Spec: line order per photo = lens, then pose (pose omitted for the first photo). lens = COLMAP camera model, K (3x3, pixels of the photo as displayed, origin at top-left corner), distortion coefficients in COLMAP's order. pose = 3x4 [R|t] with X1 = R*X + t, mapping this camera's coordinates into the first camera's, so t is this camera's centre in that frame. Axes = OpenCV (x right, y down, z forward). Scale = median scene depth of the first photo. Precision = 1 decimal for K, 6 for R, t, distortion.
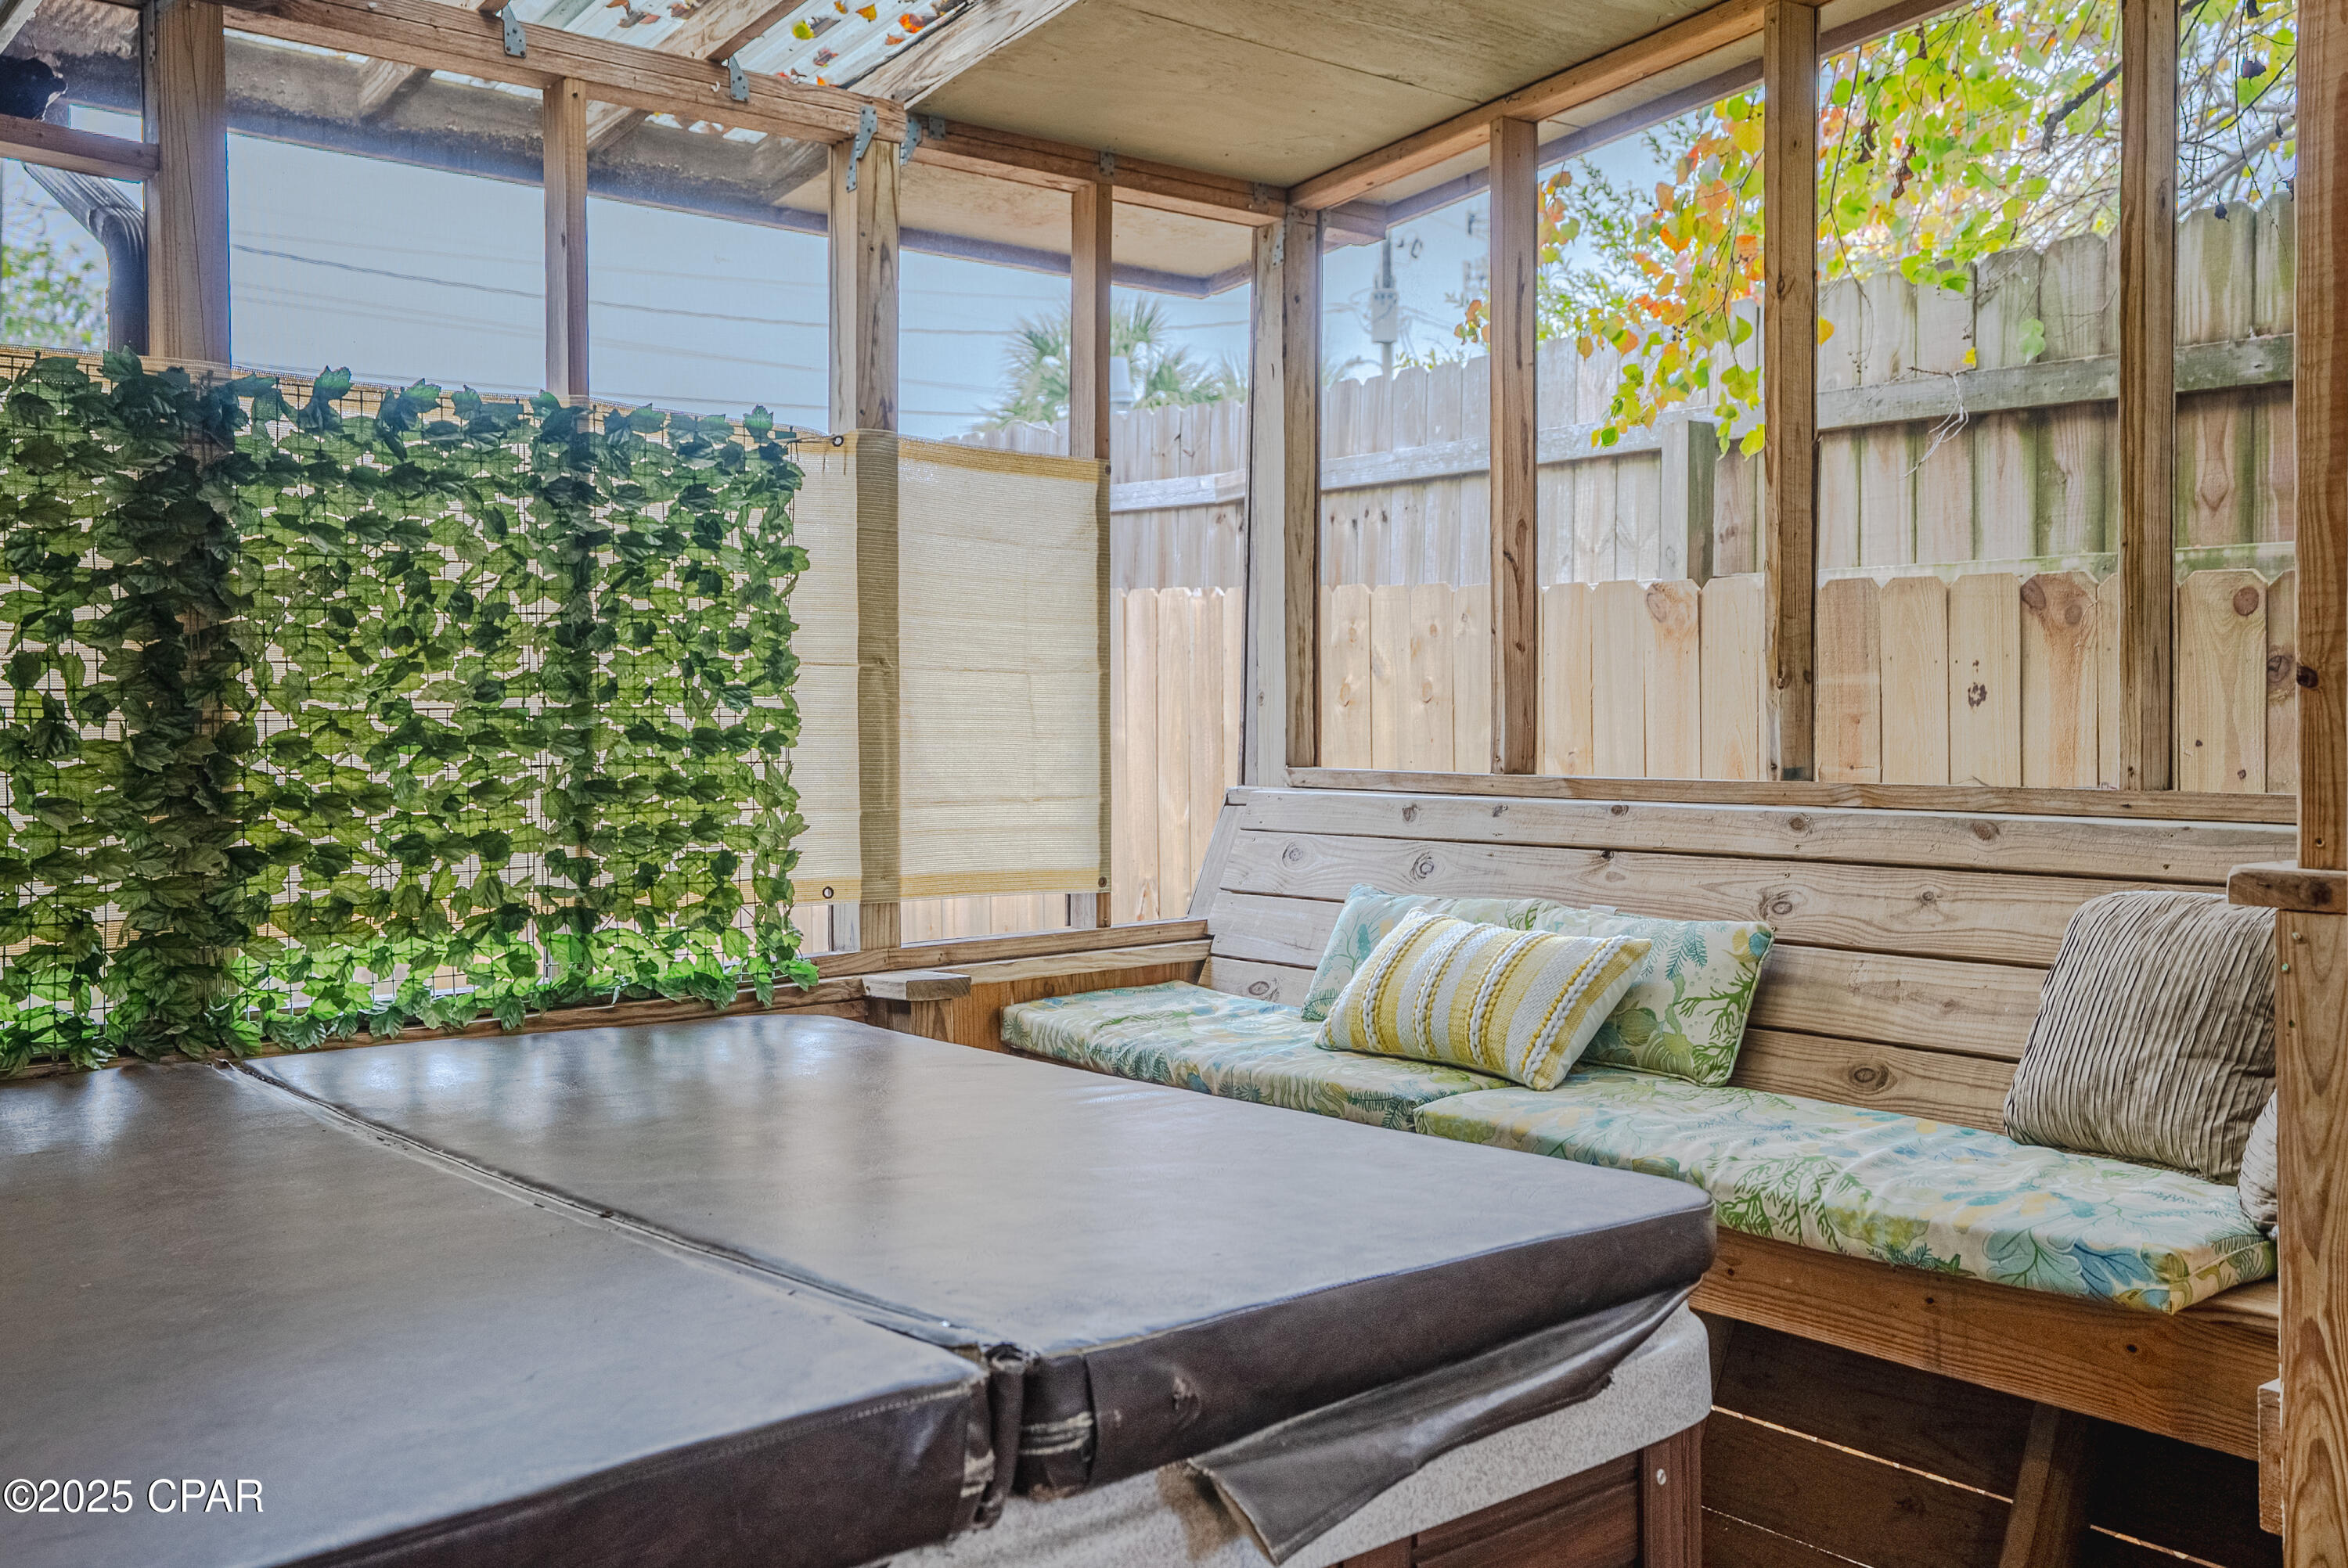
lens RADIAL K [[2039.8, 0, 1182.0], [0, 2039.8, 740.8], [0, 0, 1]] dist [0.043167, 0.019605]
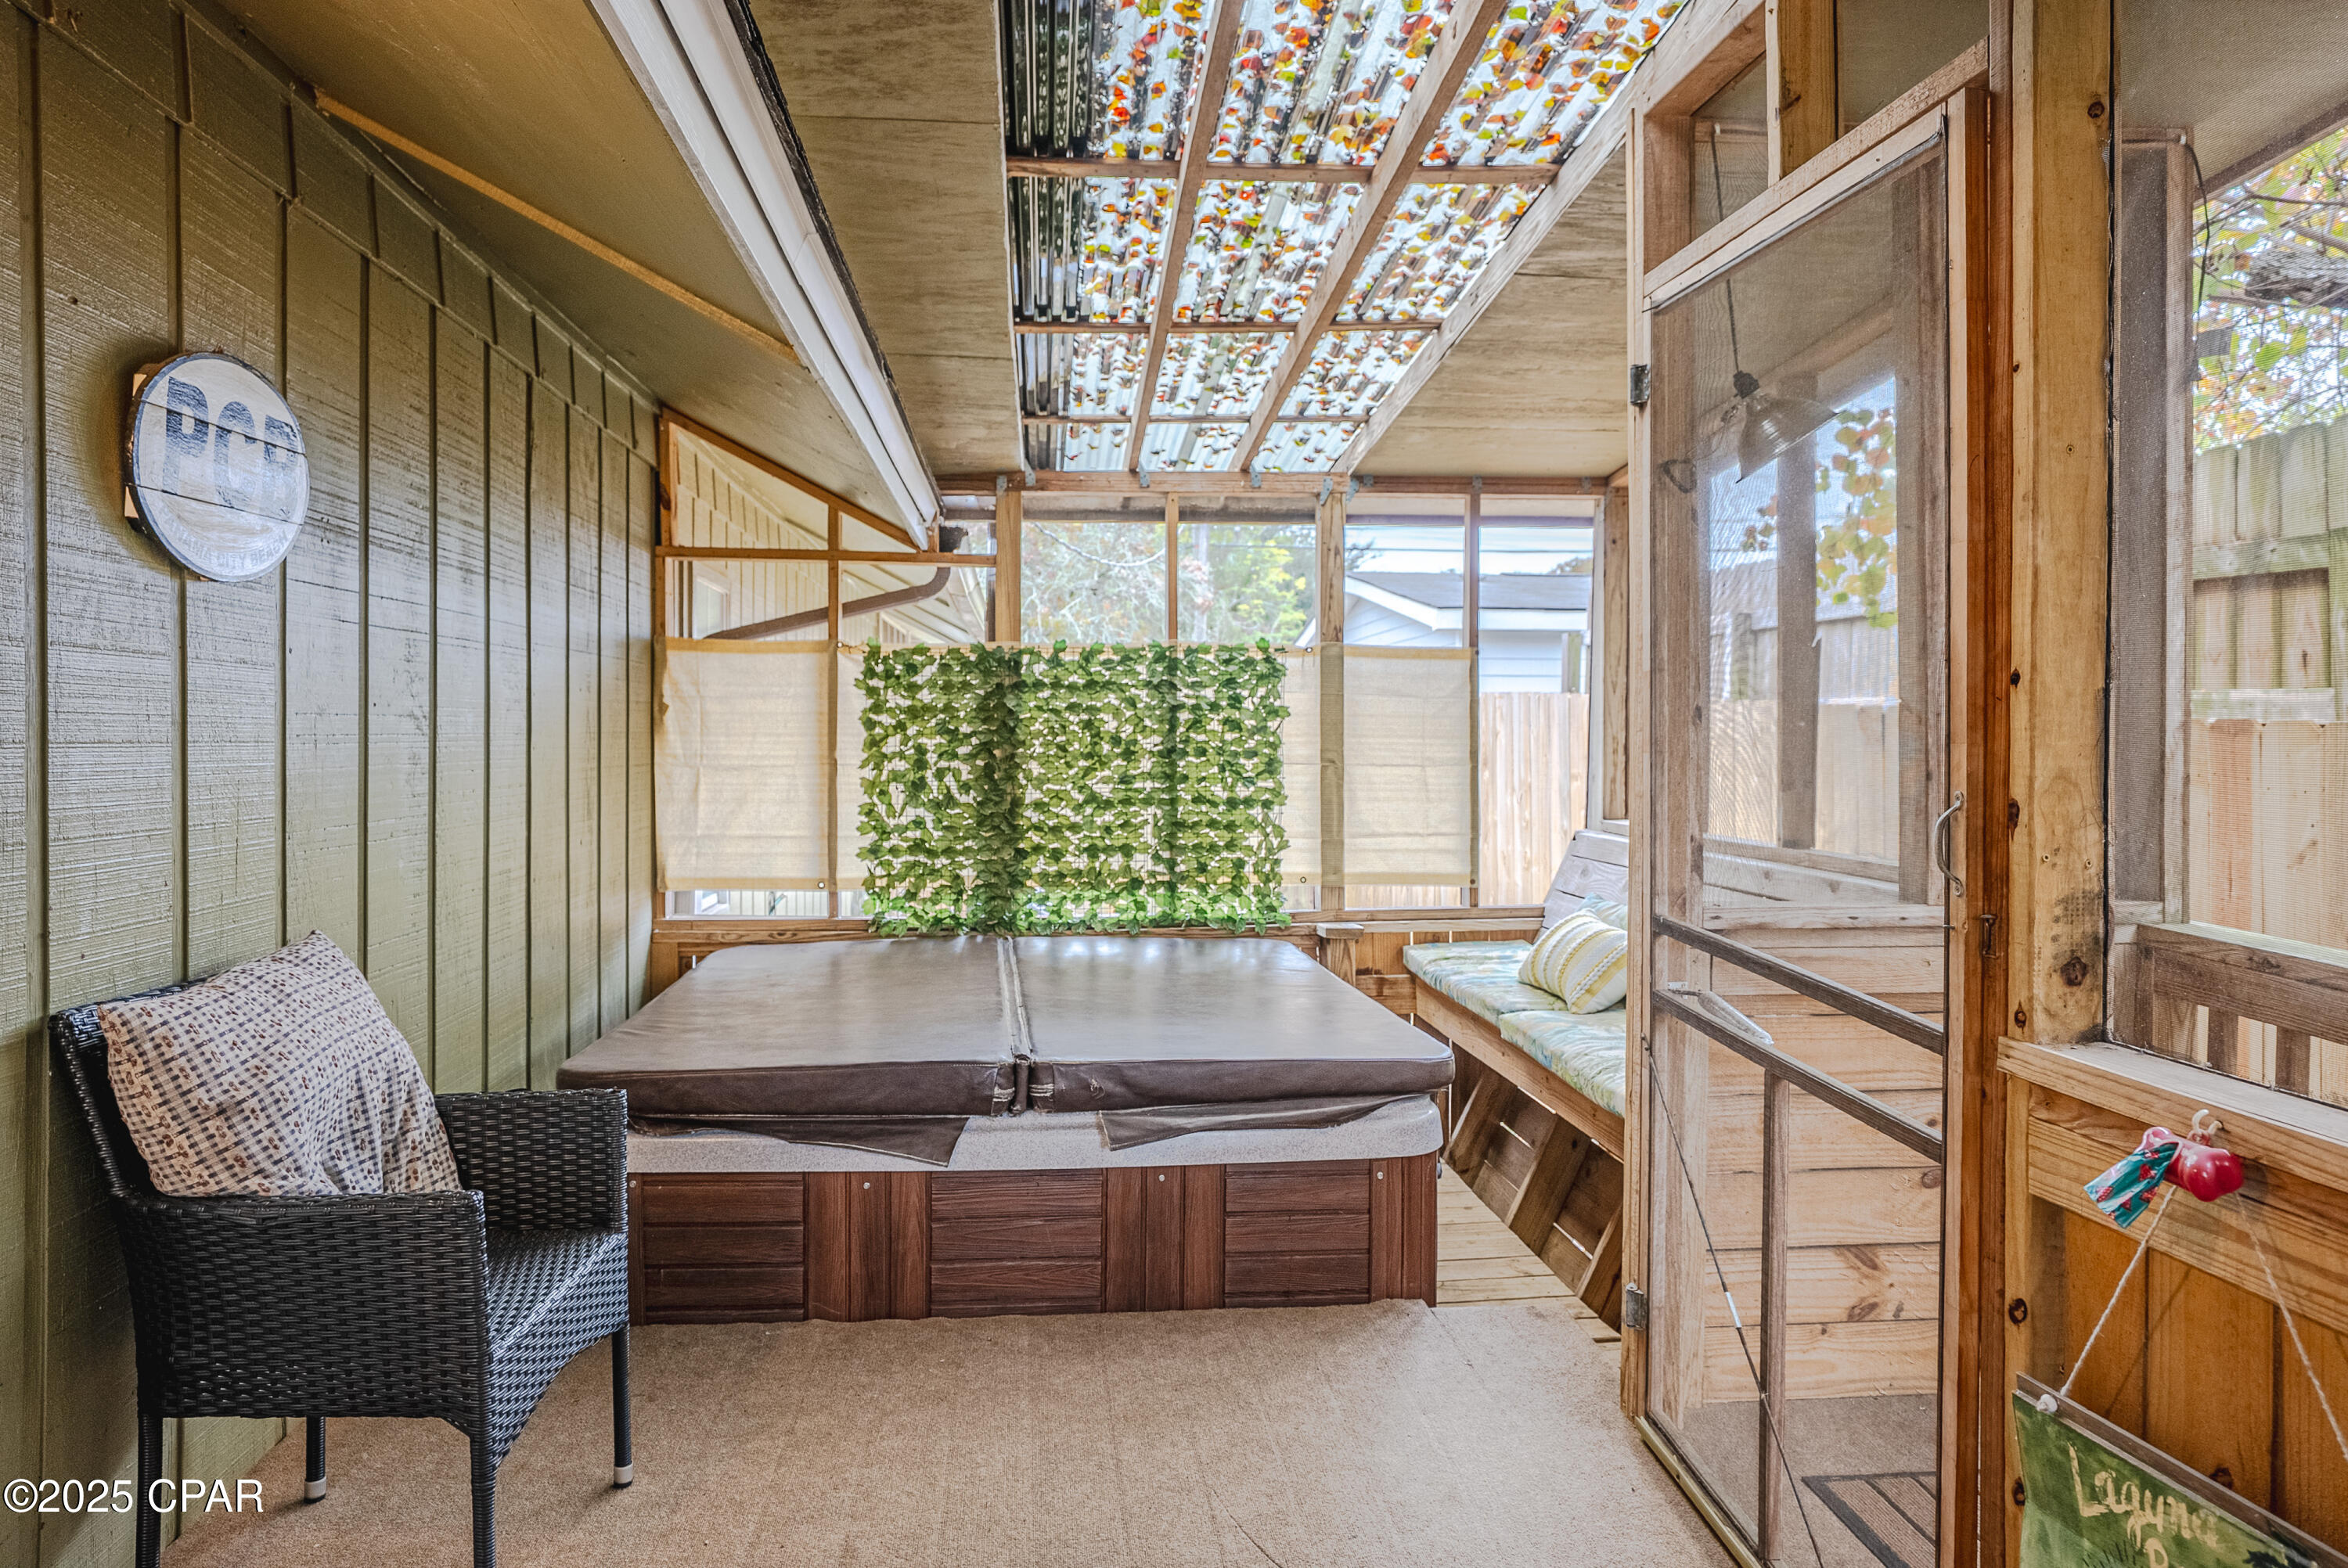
lens RADIAL K [[1461.1, 0, 1169.0], [0, 1461.1, 762.3], [0, 0, 1]] dist [-0.006308, 0.001255]
pose [[0.827017, 0.015284, -0.561969, 0.563556], [-0.007293, 0.999838, 0.016460, -0.067630], [0.562130, -0.009514, 0.826994, -0.259002]]
